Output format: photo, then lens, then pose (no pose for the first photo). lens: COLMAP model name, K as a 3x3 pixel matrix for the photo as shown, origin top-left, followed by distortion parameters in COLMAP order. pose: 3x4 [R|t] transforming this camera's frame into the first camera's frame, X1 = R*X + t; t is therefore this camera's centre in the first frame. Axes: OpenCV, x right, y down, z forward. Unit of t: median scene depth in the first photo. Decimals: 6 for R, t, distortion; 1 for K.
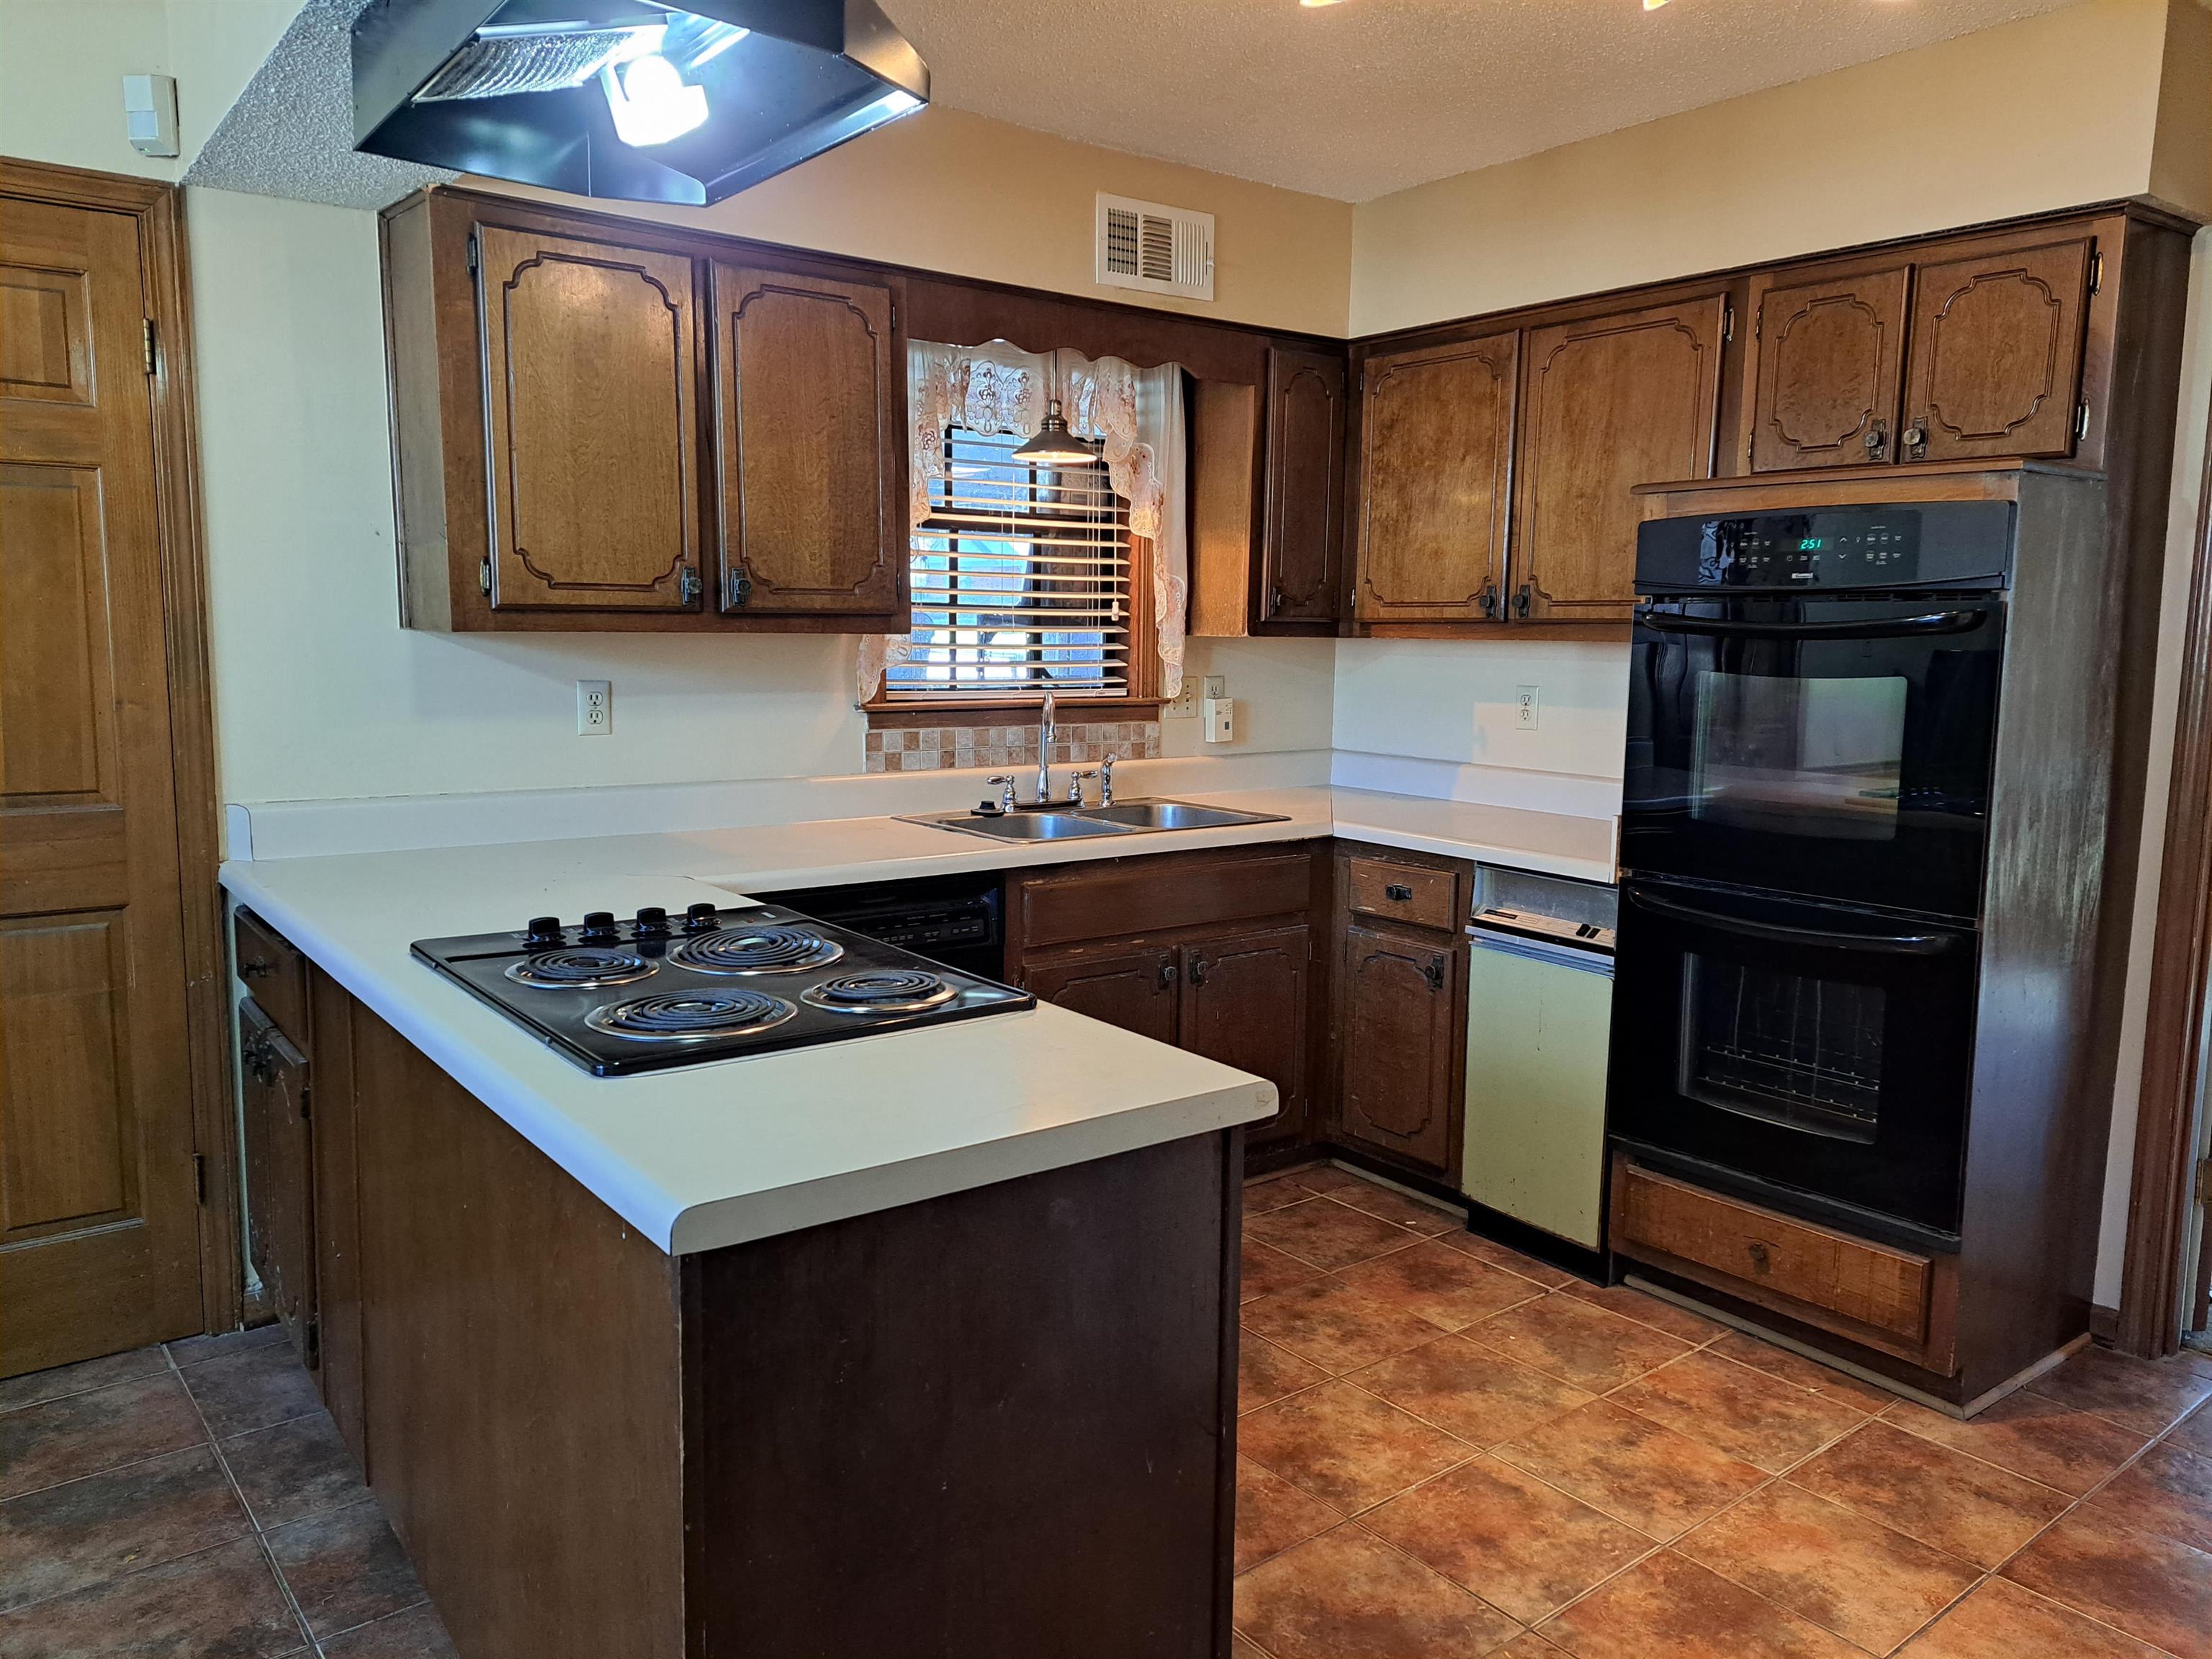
lens RADIAL K [[1606.3, 0, 1110.9], [0, 1606.3, 820.6], [0, 0, 1]] dist [0.068823, -0.054654]
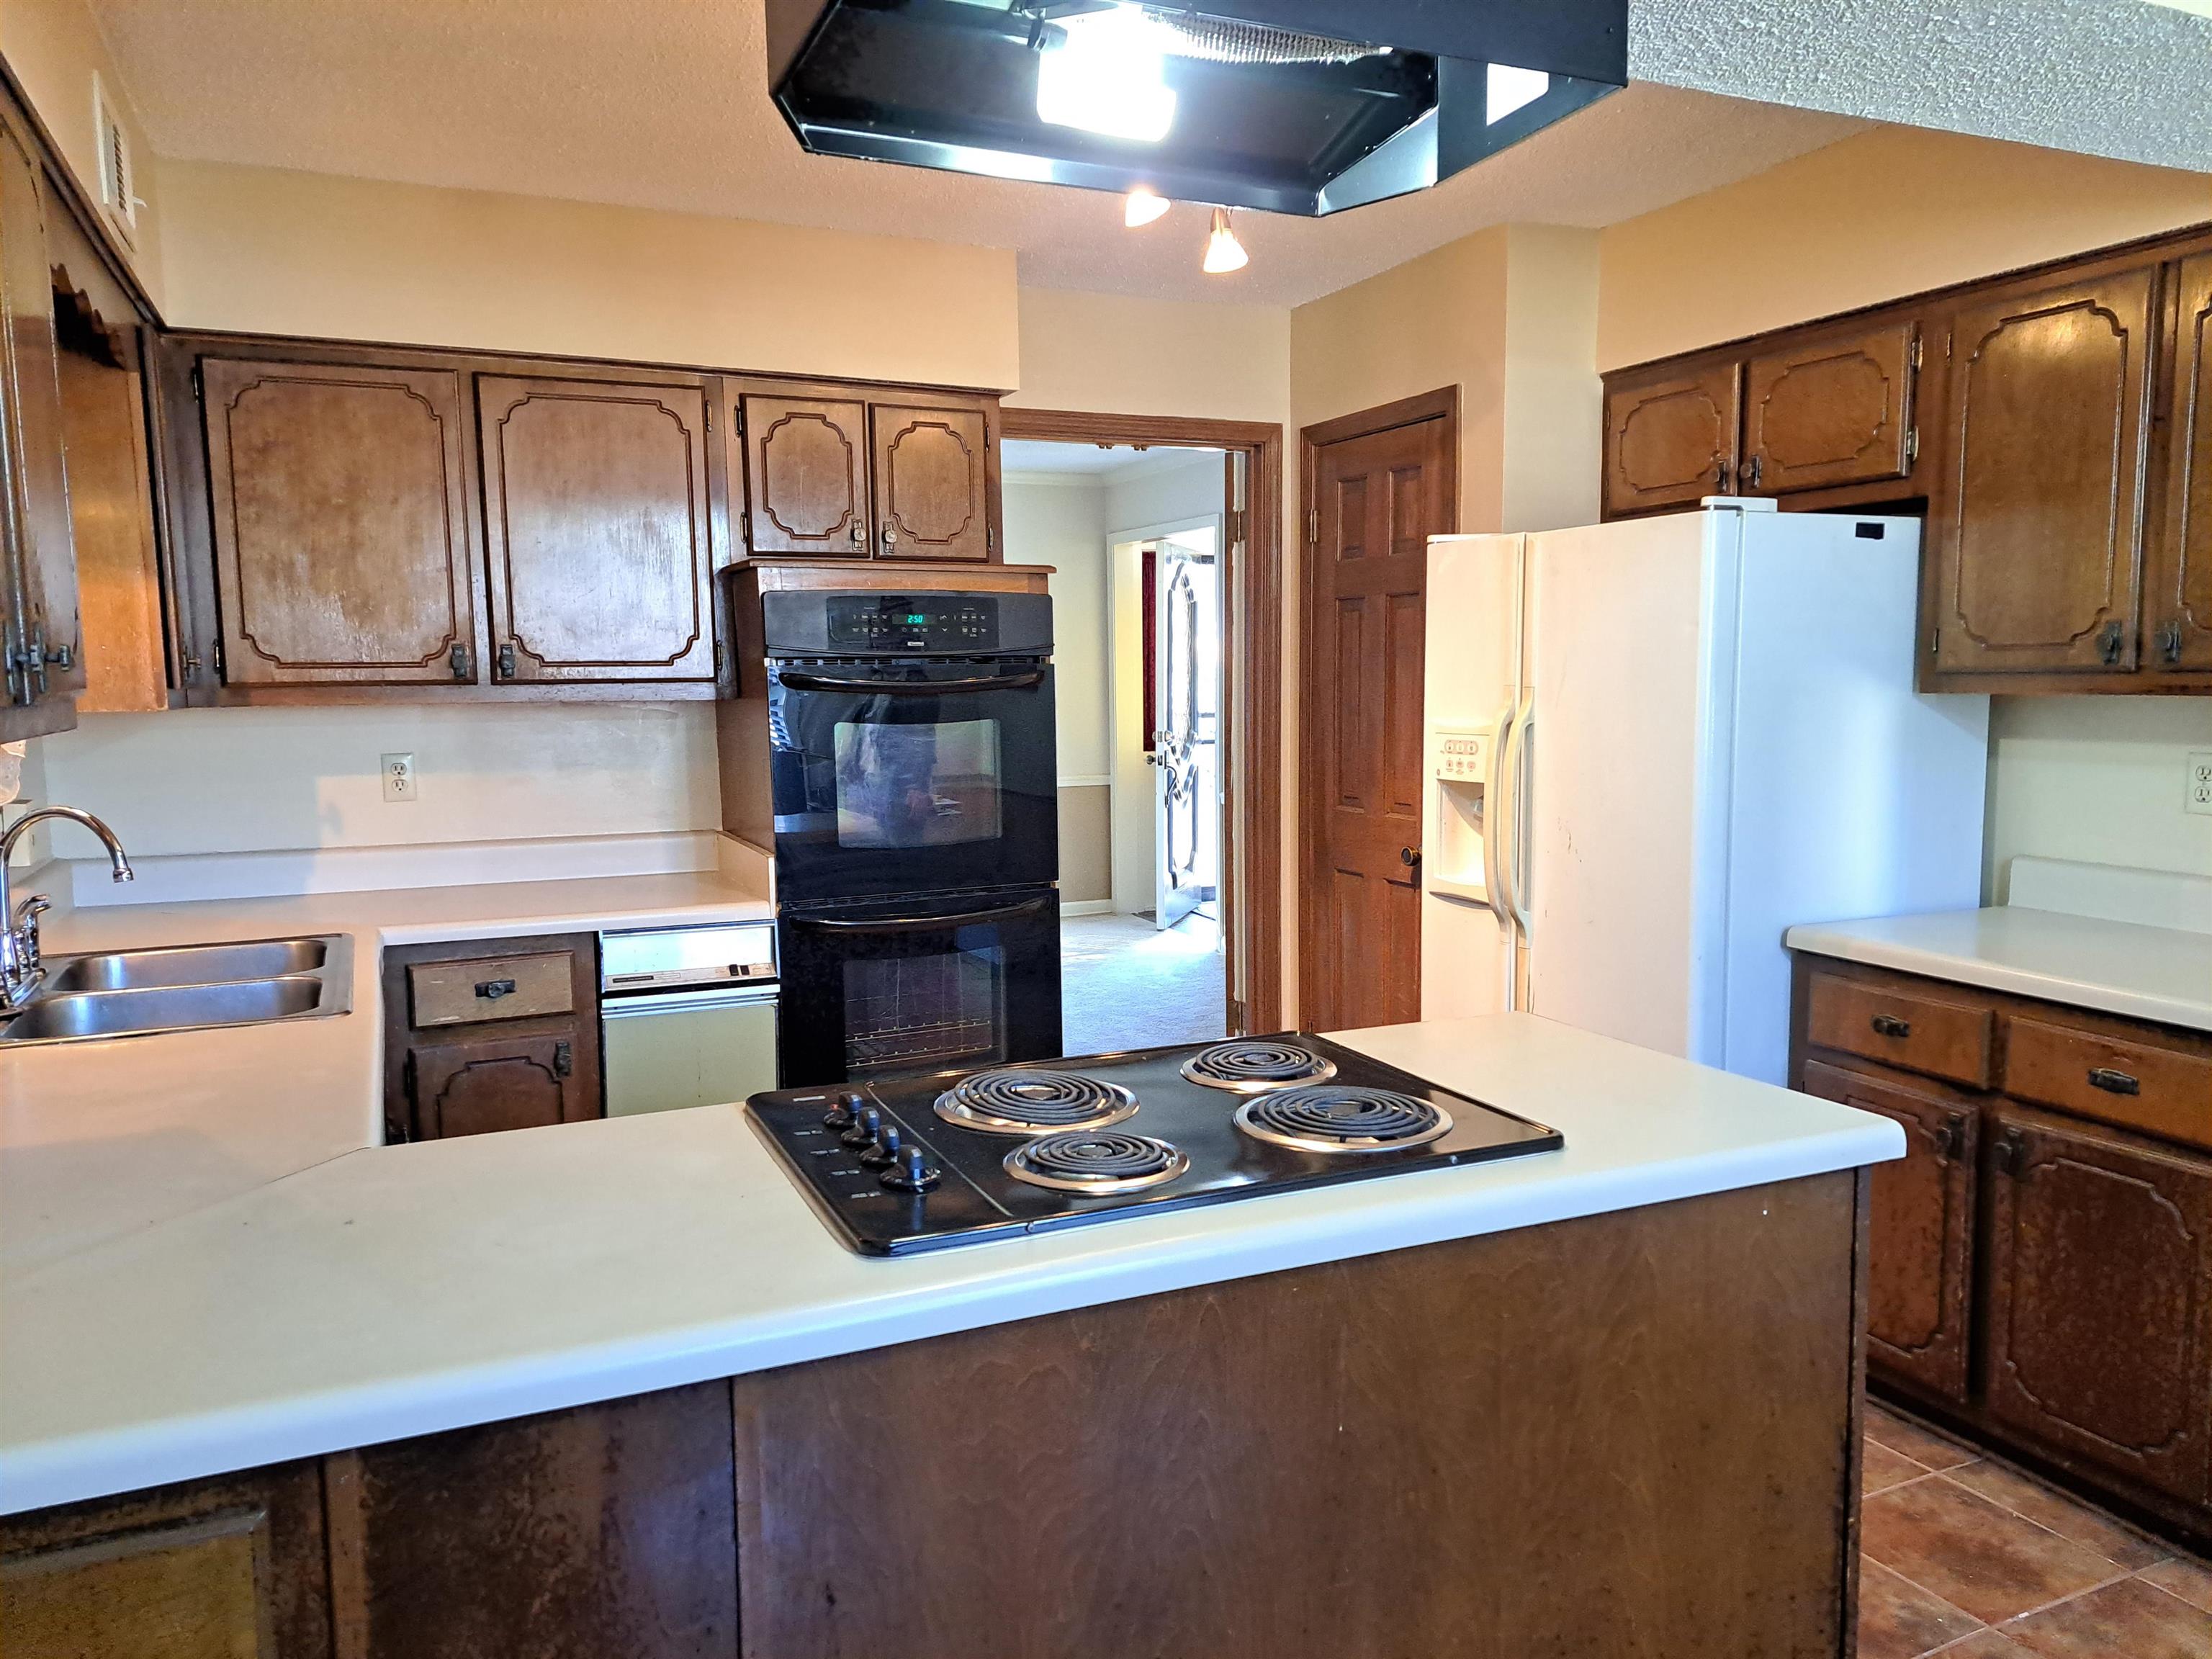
lens RADIAL K [[1606.3, 0, 1114.7], [0, 1606.3, 832.8], [0, 0, 1]] dist [0.068823, -0.054654]
pose [[0.214578, -0.124099, 0.968791, -0.686817], [0.130735, 0.986619, 0.097427, -0.094292], [-0.967918, 0.105749, 0.227931, 0.508674]]
